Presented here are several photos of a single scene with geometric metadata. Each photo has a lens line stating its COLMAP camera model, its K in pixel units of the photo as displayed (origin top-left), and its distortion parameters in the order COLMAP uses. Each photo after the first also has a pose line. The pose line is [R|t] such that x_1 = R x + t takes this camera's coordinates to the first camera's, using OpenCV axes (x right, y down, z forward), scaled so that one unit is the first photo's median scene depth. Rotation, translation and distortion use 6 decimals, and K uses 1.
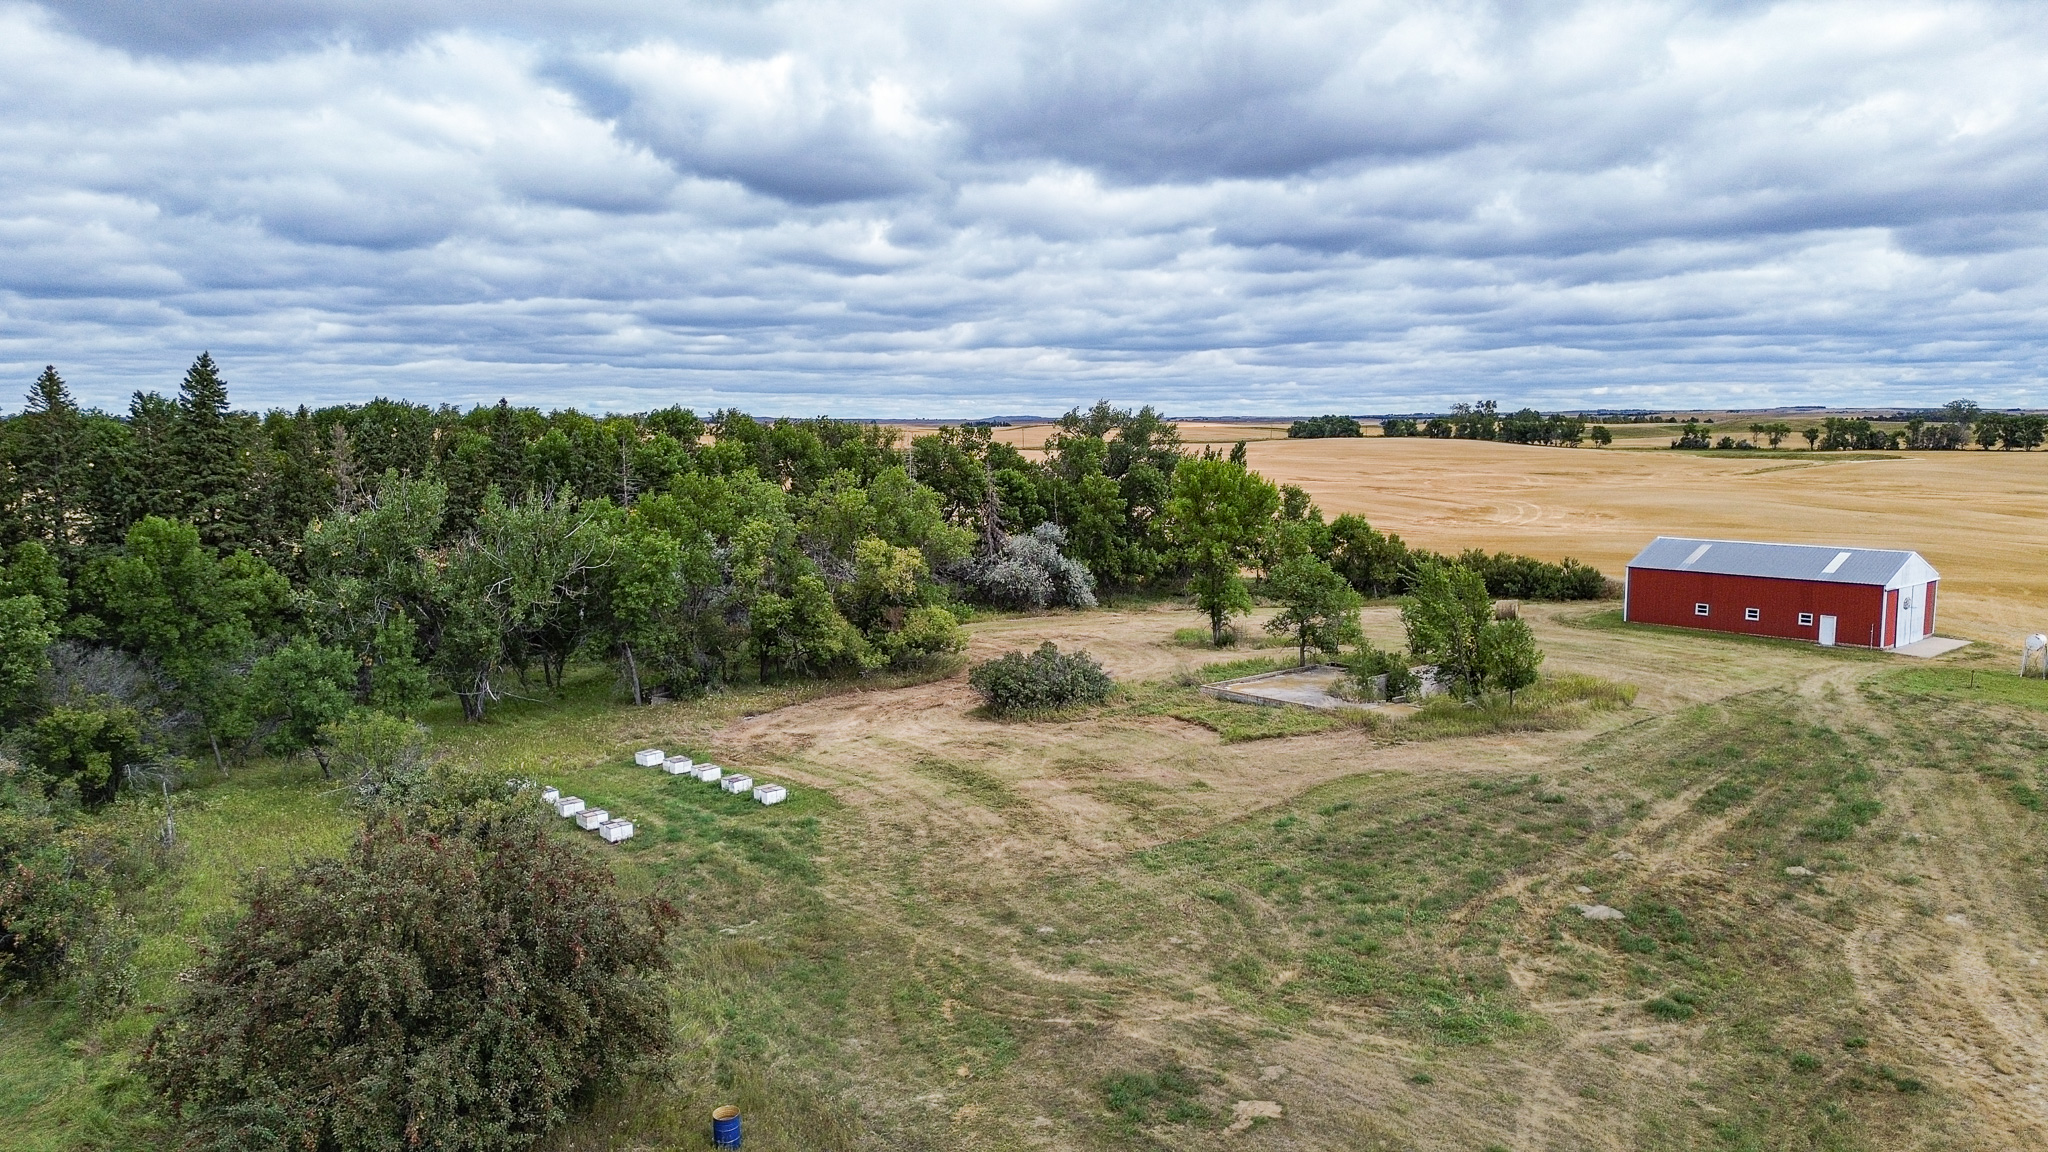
lens RADIAL K [[1454.5, 0, 1003.9], [0, 1454.5, 593.0], [0, 0, 1]] dist [0.079674, -0.075620]
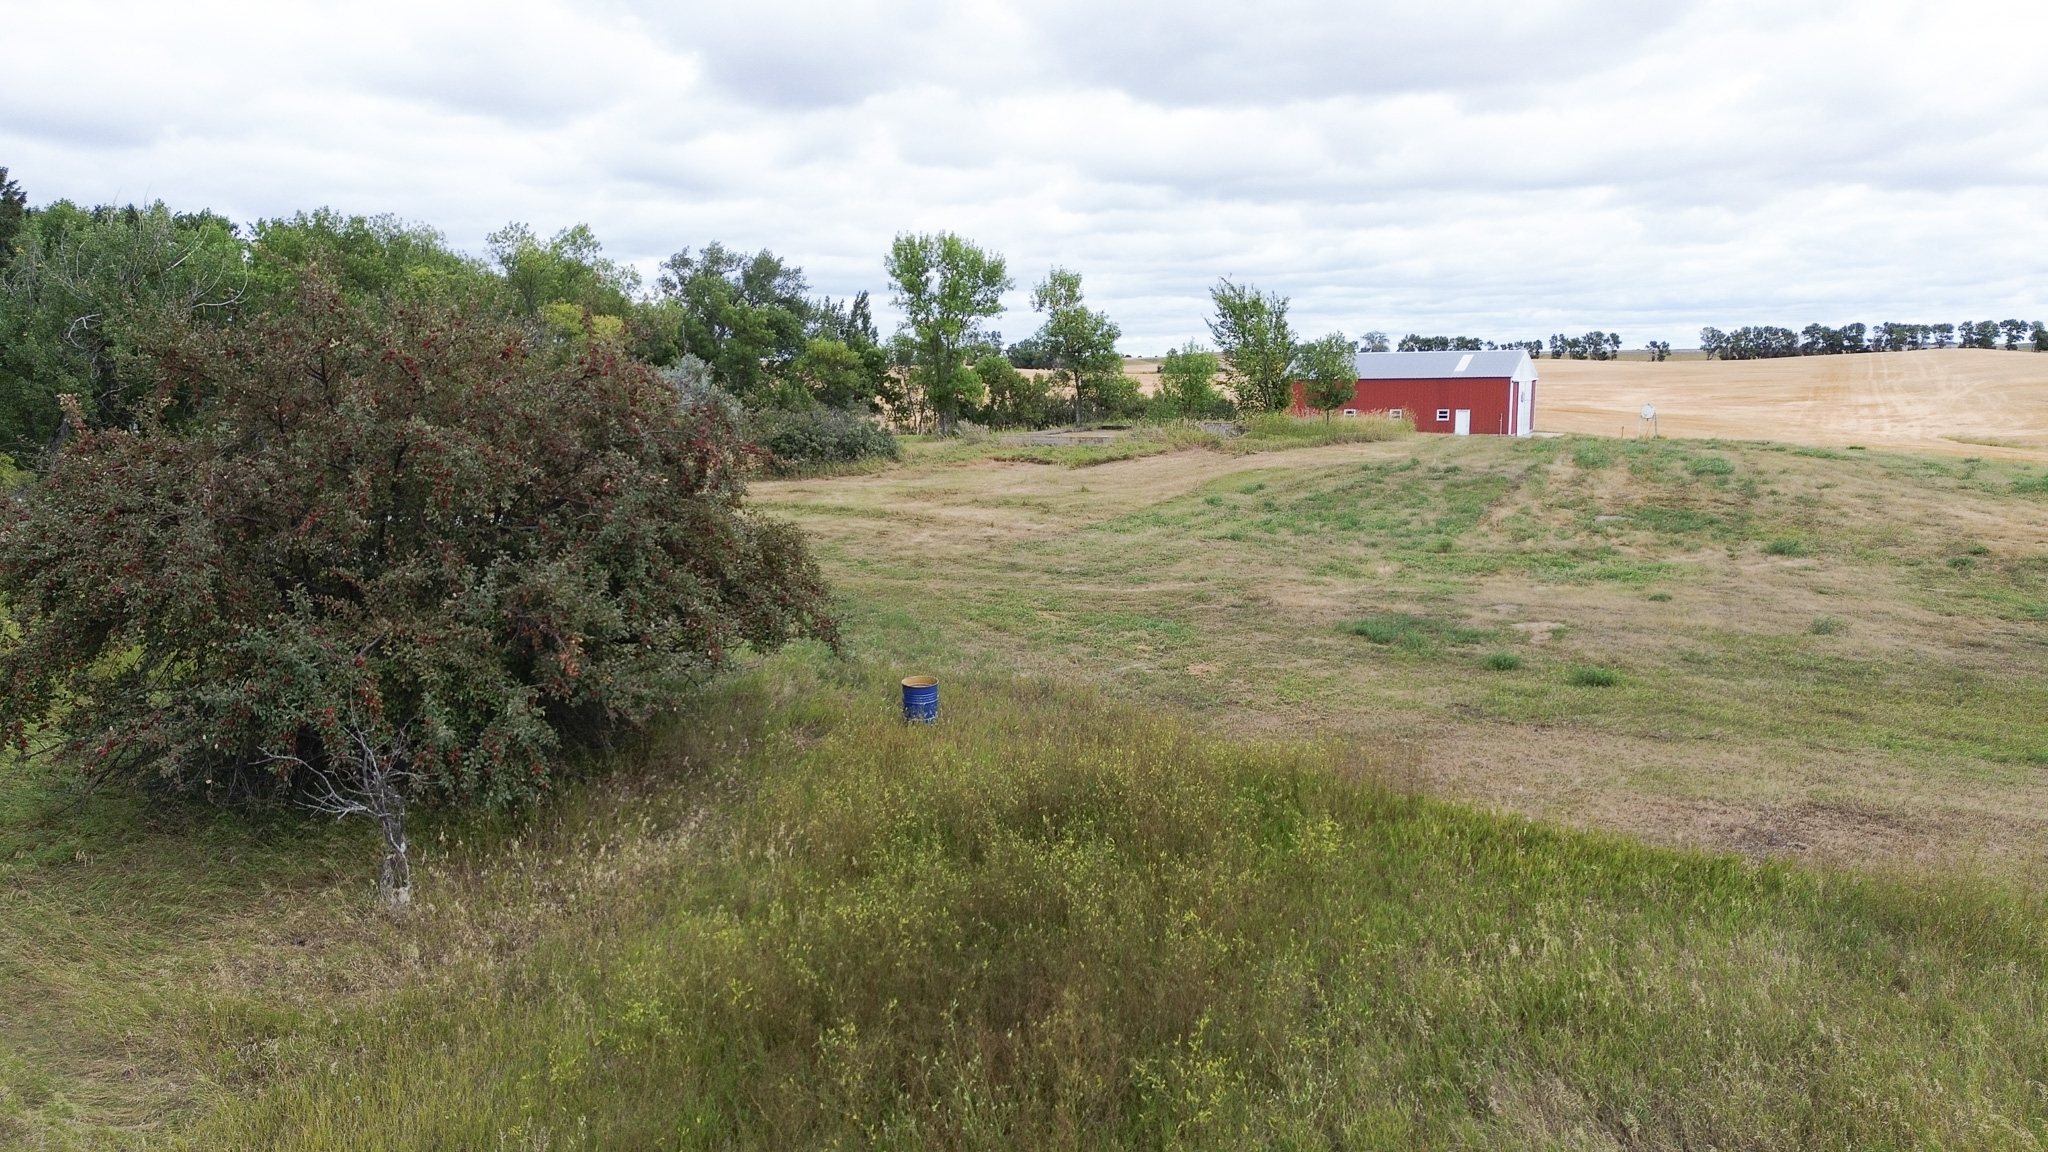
lens RADIAL K [[1454.5, 0, 1013.2], [0, 1454.5, 580.6], [0, 0, 1]] dist [0.079674, -0.075620]
pose [[0.936416, -0.056837, 0.346259, -0.198068], [0.050478, 0.998350, 0.027364, 0.146098], [-0.347243, -0.008146, 0.937740, 0.167470]]
